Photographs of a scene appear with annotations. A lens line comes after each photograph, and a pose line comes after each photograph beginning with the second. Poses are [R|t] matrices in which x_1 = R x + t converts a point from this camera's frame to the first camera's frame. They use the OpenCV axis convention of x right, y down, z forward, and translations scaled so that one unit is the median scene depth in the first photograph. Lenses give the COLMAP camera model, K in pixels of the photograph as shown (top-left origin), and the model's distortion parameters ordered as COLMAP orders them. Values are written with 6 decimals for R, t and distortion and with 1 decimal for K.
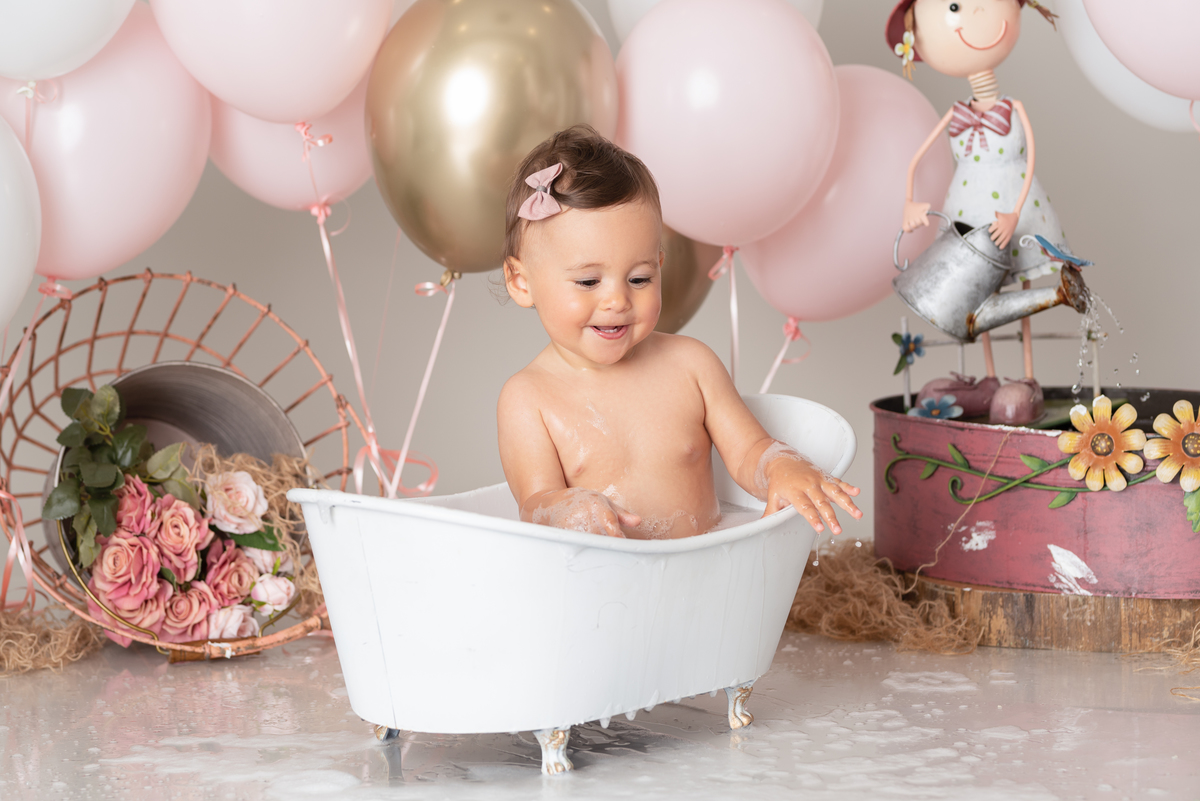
lens RADIAL K [[3057.4, 0, 600.9], [0, 3057.4, 396.2], [0, 0, 1]] dist [-0.007017, -0.162560]
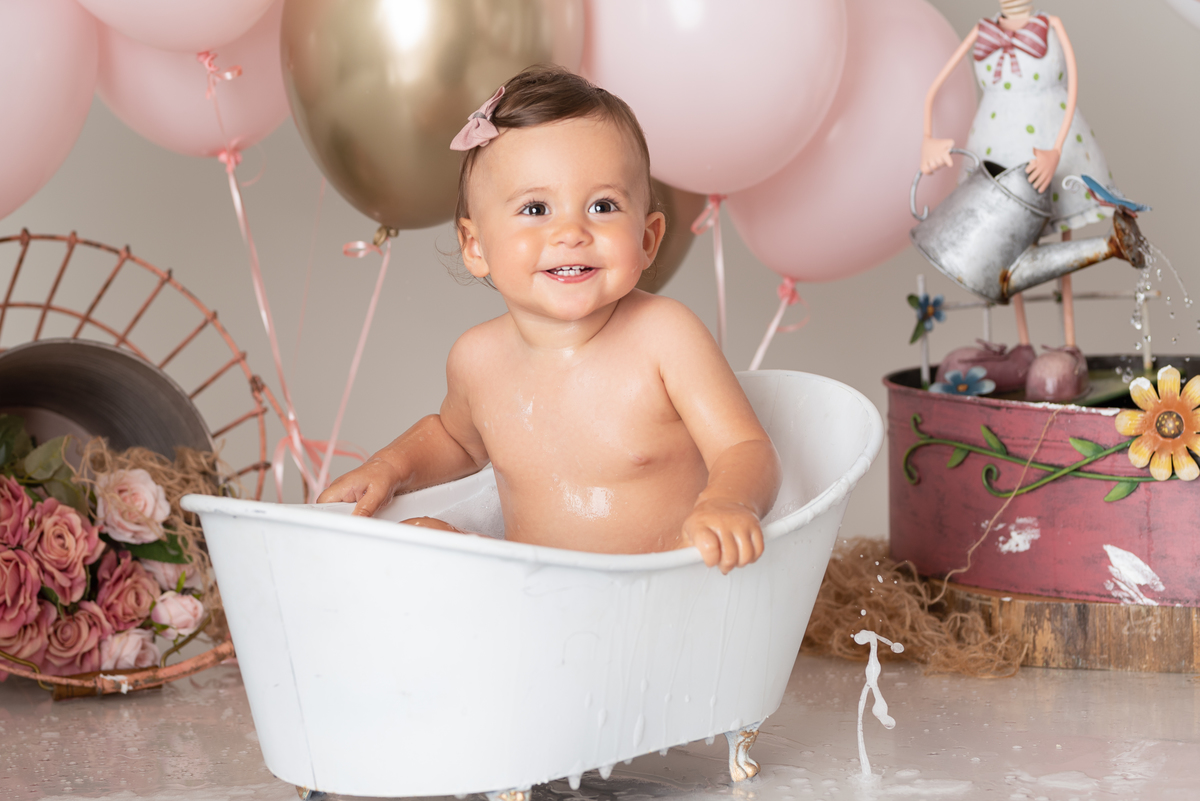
lens RADIAL K [[3242.2, 0, 582.6], [0, 3242.2, 395.6], [0, 0, 1]] dist [-0.009369, 0.045105]
pose [[0.999845, -0.012824, 0.012052, -0.006319], [0.012714, 0.999877, 0.009221, -0.002255], [-0.012169, -0.009067, 0.999885, 0.112279]]
